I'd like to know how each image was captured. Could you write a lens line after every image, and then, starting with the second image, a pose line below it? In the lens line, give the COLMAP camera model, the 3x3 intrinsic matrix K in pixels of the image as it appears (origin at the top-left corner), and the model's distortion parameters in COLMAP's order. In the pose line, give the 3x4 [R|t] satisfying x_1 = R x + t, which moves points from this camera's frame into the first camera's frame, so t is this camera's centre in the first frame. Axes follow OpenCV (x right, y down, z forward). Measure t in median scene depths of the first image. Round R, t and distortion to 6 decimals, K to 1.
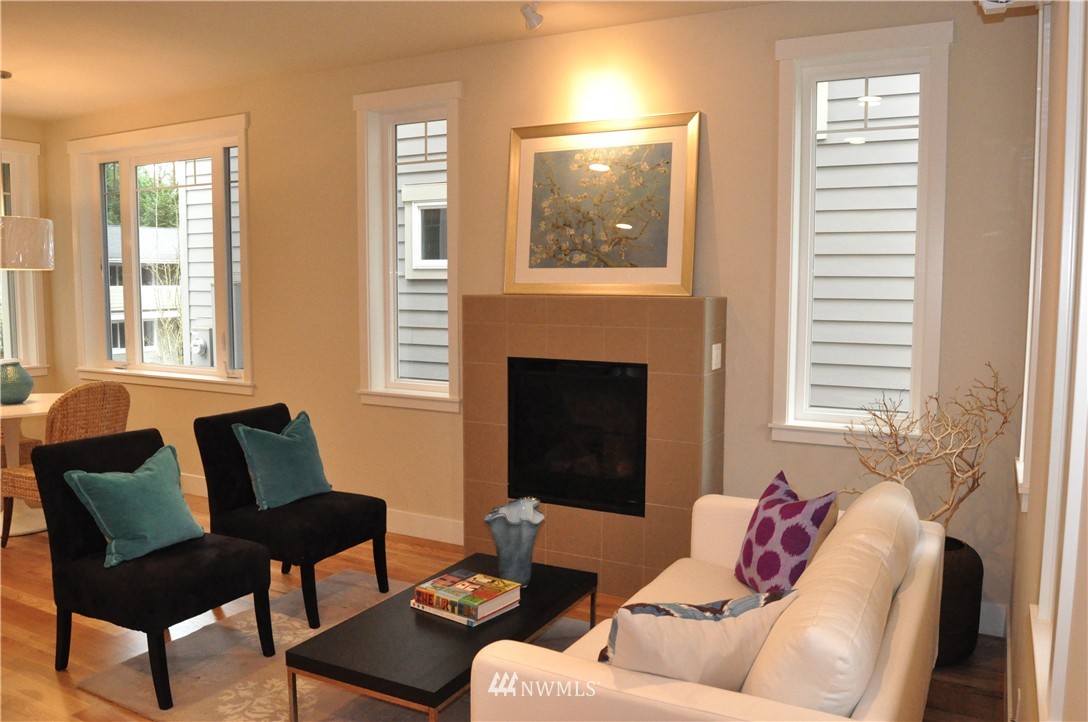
lens RADIAL K [[847.7, 0, 549.1], [0, 847.7, 362.2], [0, 0, 1]] dist [-0.103532, 0.048766]
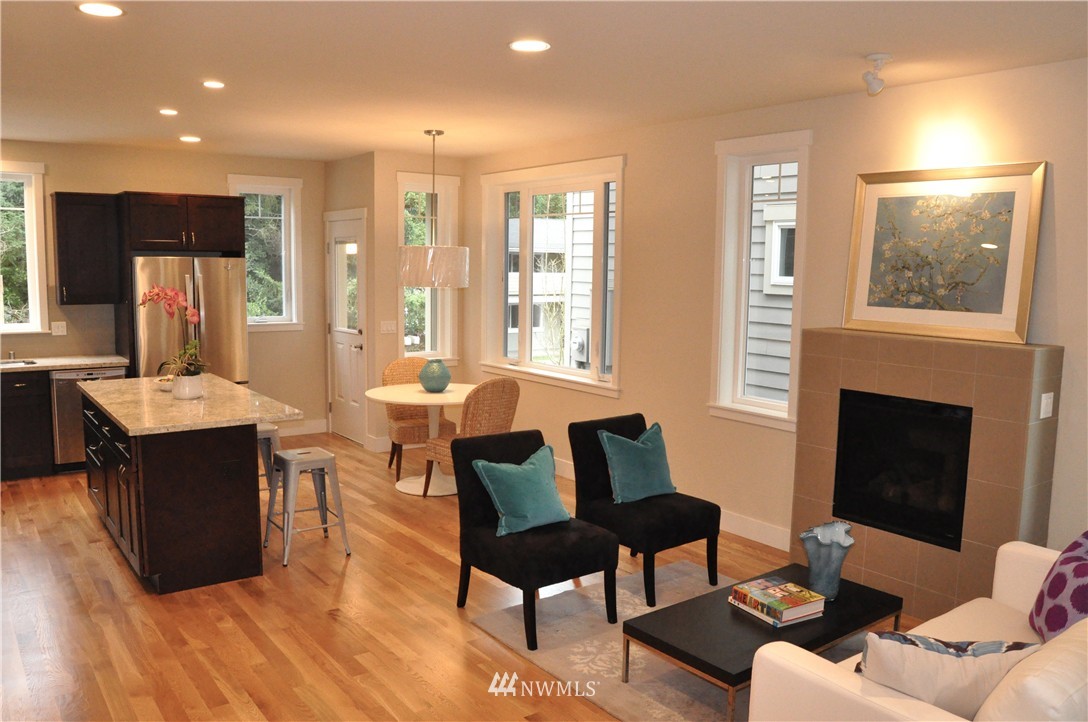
lens RADIAL K [[847.7, 0, 549.1], [0, 847.7, 362.2], [0, 0, 1]] dist [-0.103532, 0.048766]
pose [[0.906880, 0.060252, -0.417060, 0.063185], [-0.053313, 0.998177, 0.028277, -0.054036], [0.418004, -0.003409, 0.908439, -0.146710]]
